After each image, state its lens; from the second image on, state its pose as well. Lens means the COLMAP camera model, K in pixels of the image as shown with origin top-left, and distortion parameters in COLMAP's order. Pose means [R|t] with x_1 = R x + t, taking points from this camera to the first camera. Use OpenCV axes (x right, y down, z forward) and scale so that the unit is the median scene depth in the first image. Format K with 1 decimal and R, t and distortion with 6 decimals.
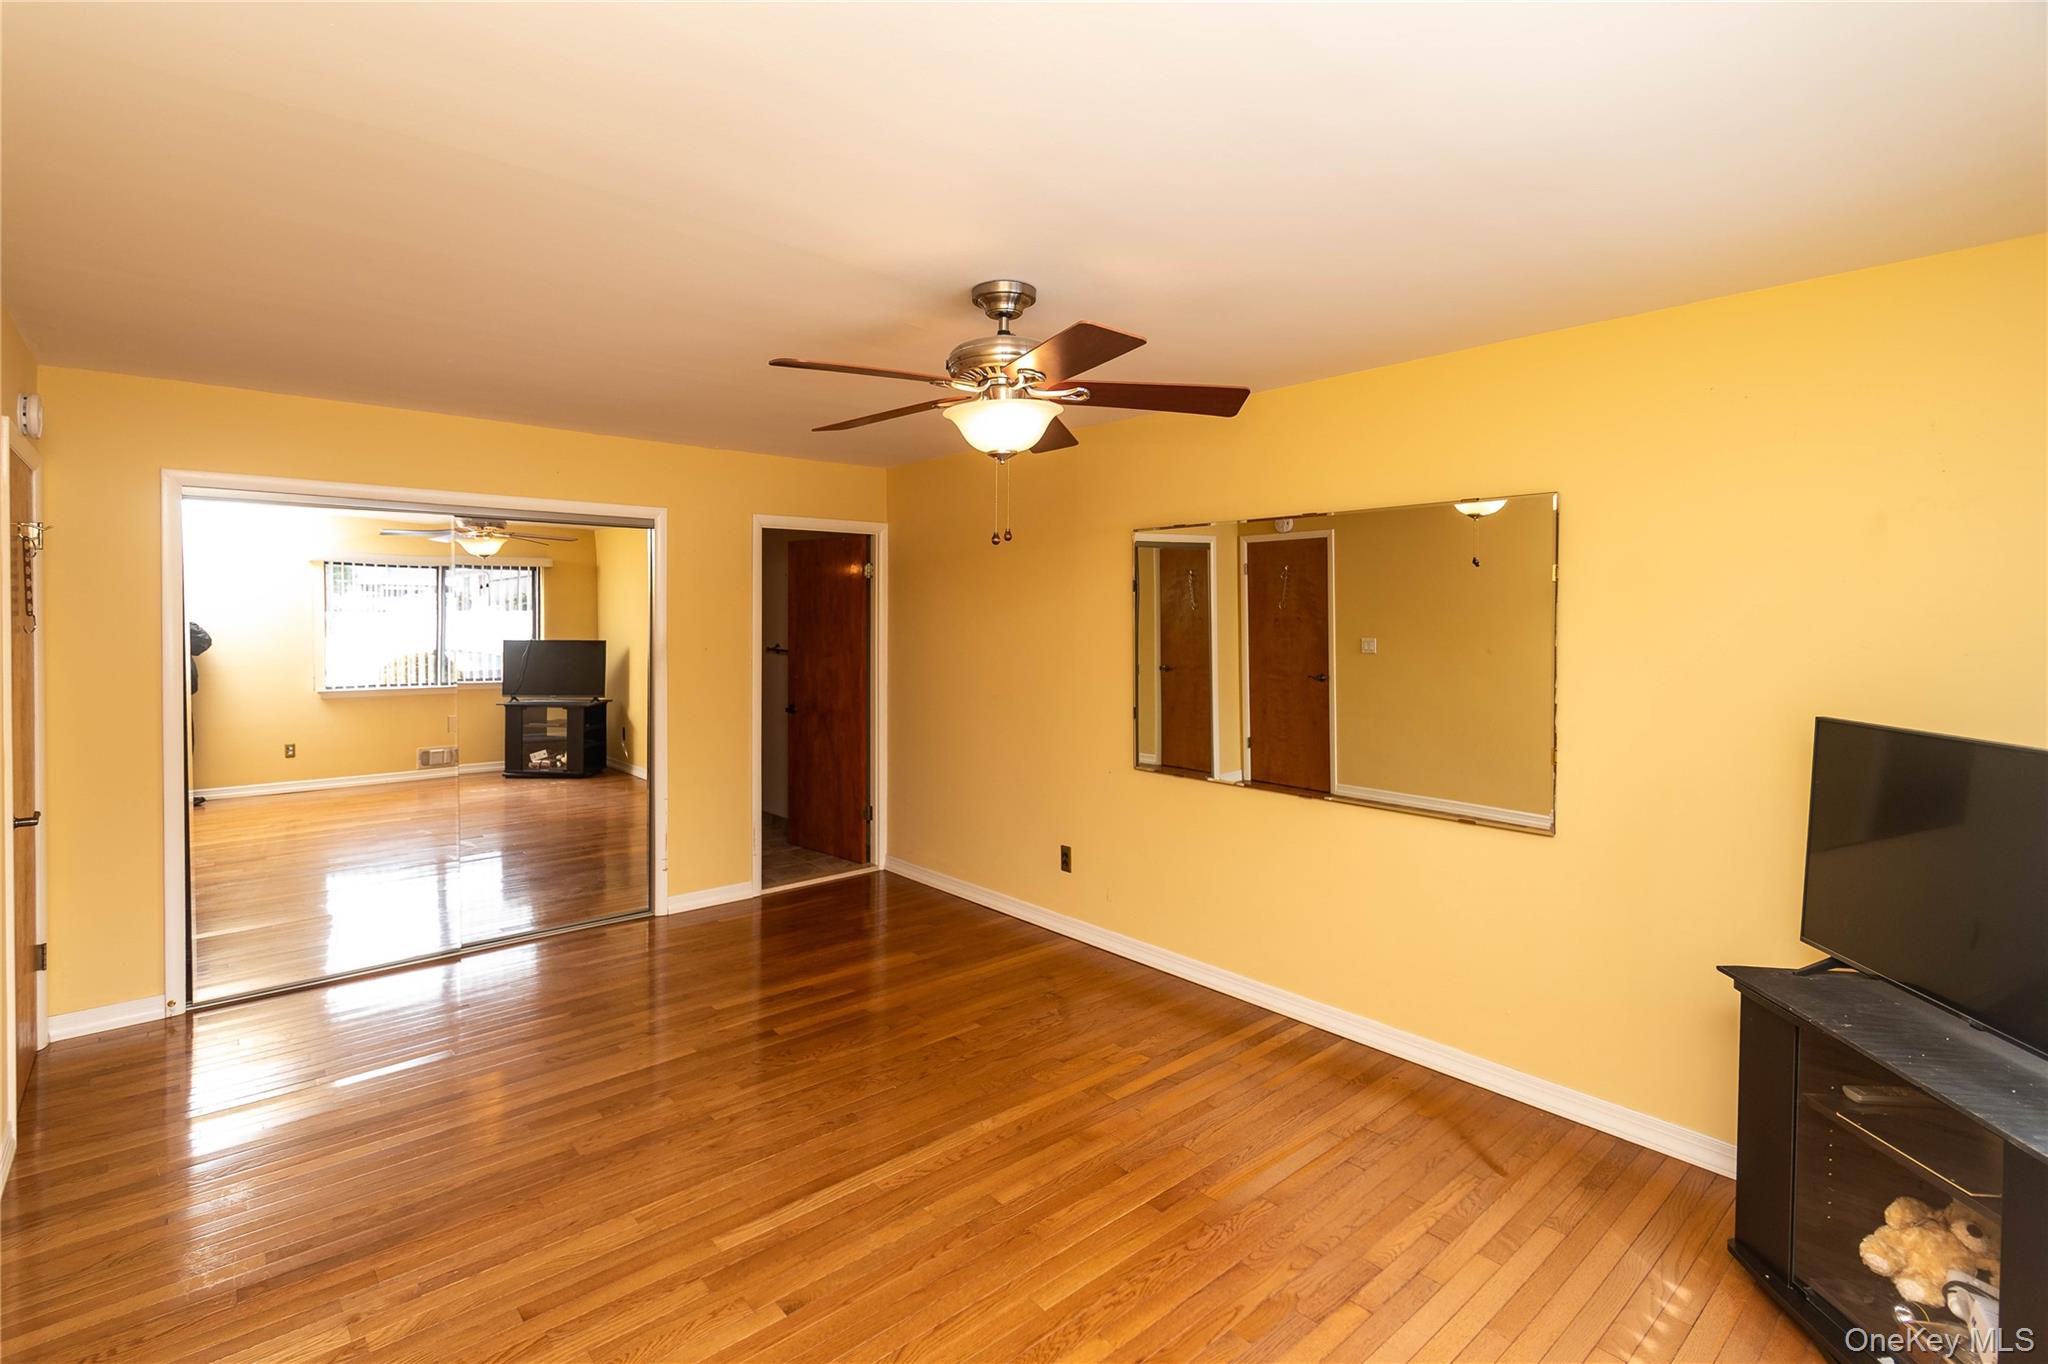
lens RADIAL K [[975.4, 0, 977.2], [0, 975.4, 622.7], [0, 0, 1]] dist [-0.001043, -0.000414]
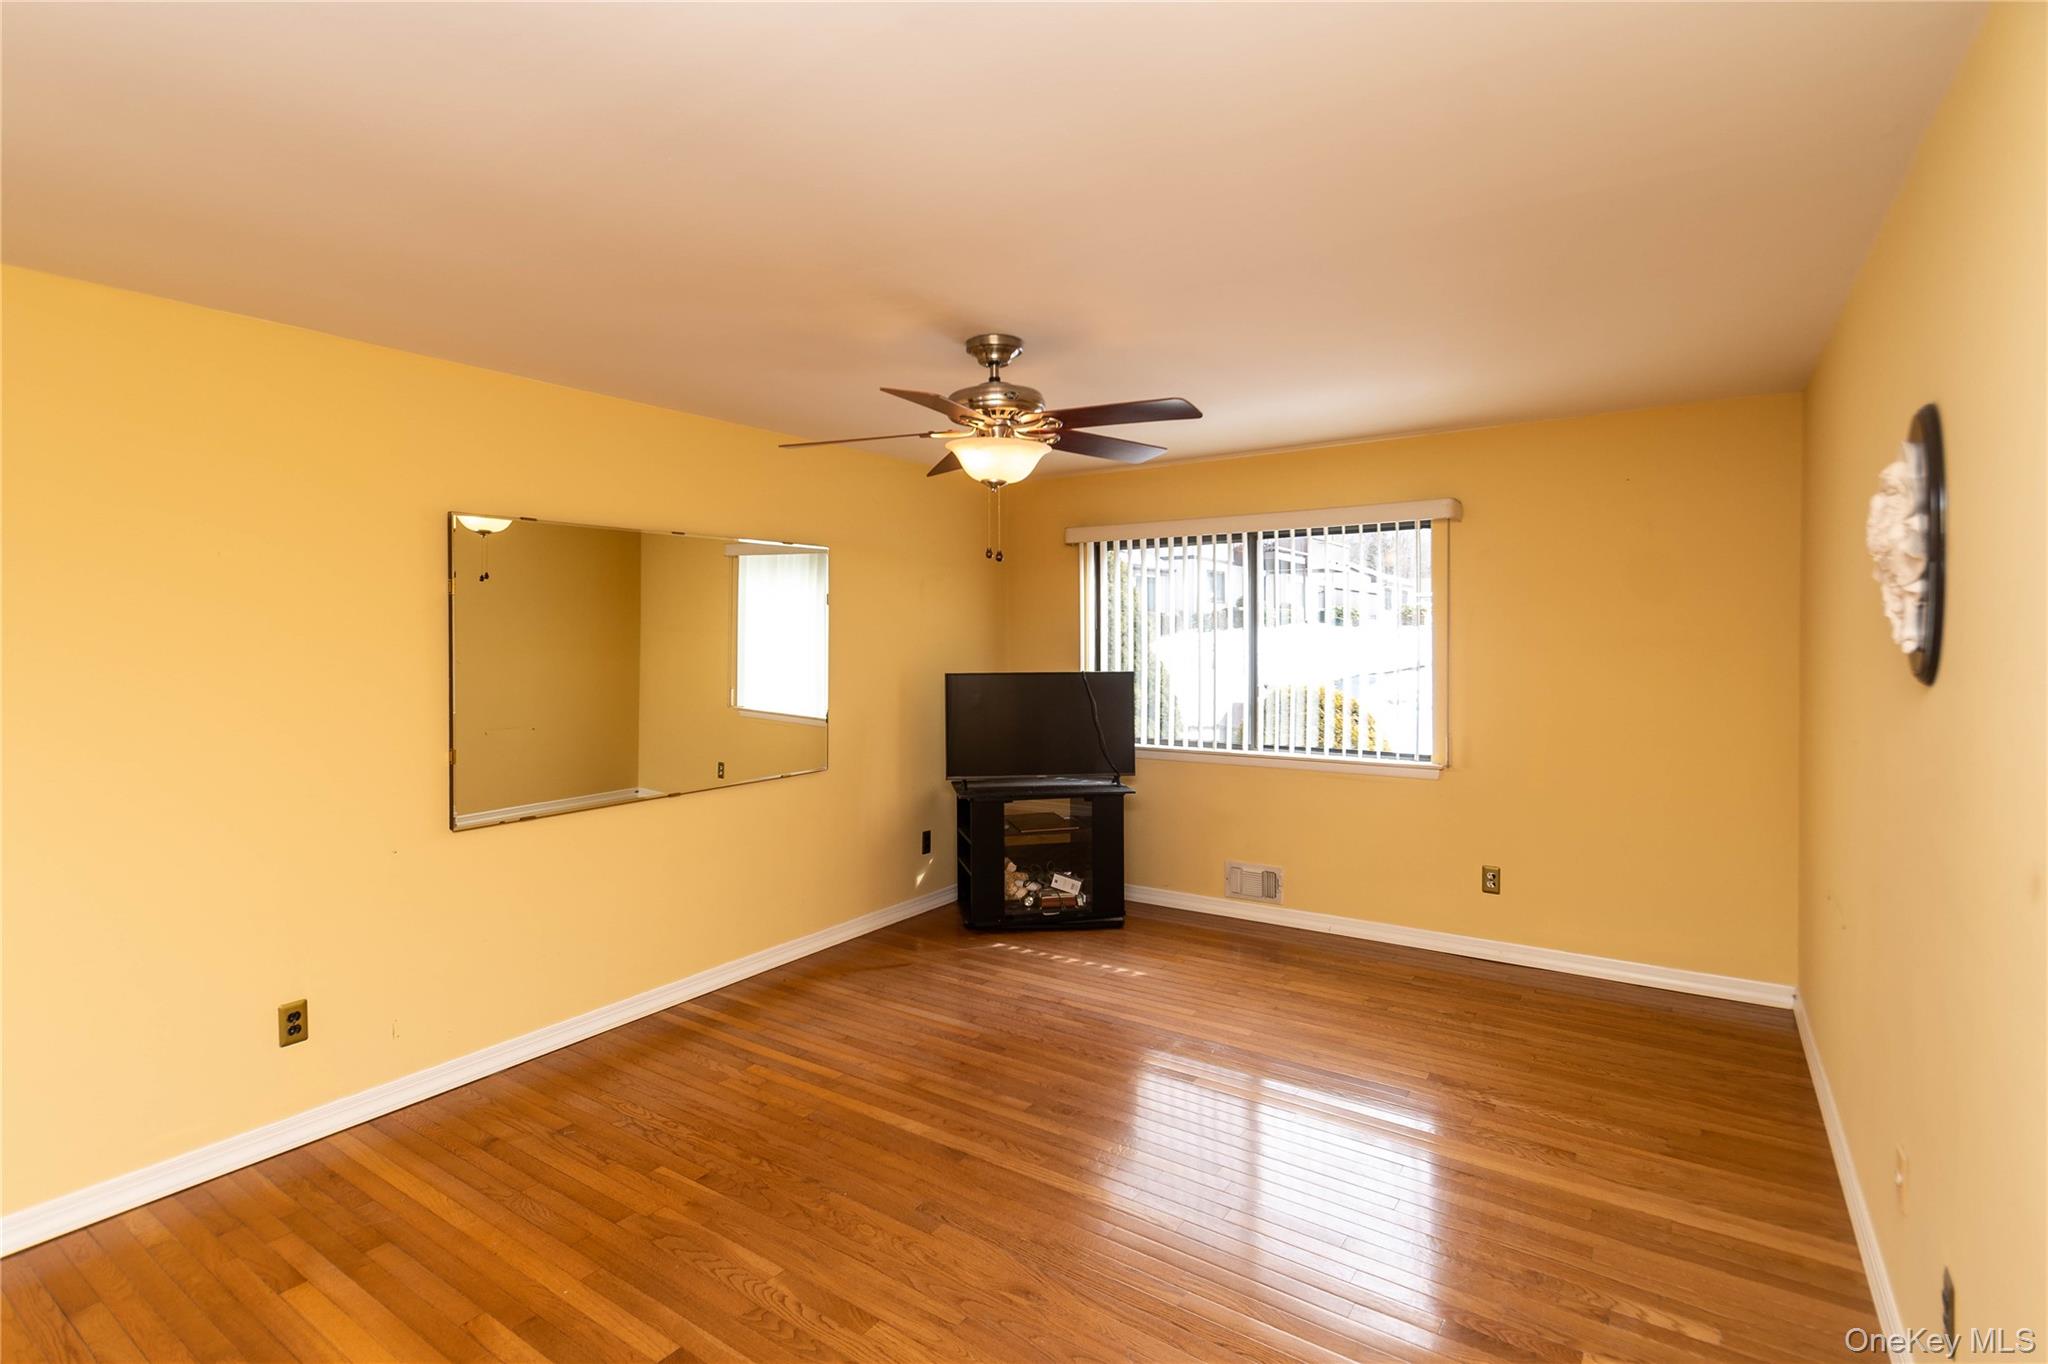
lens RADIAL K [[975.4, 0, 977.2], [0, 975.4, 622.7], [0, 0, 1]] dist [-0.001043, -0.000414]
pose [[-0.249971, 0.002530, 0.968250, -0.987331], [0.015415, 0.999880, 0.001367, -0.007459], [-0.968131, 0.015267, -0.249980, 1.180640]]
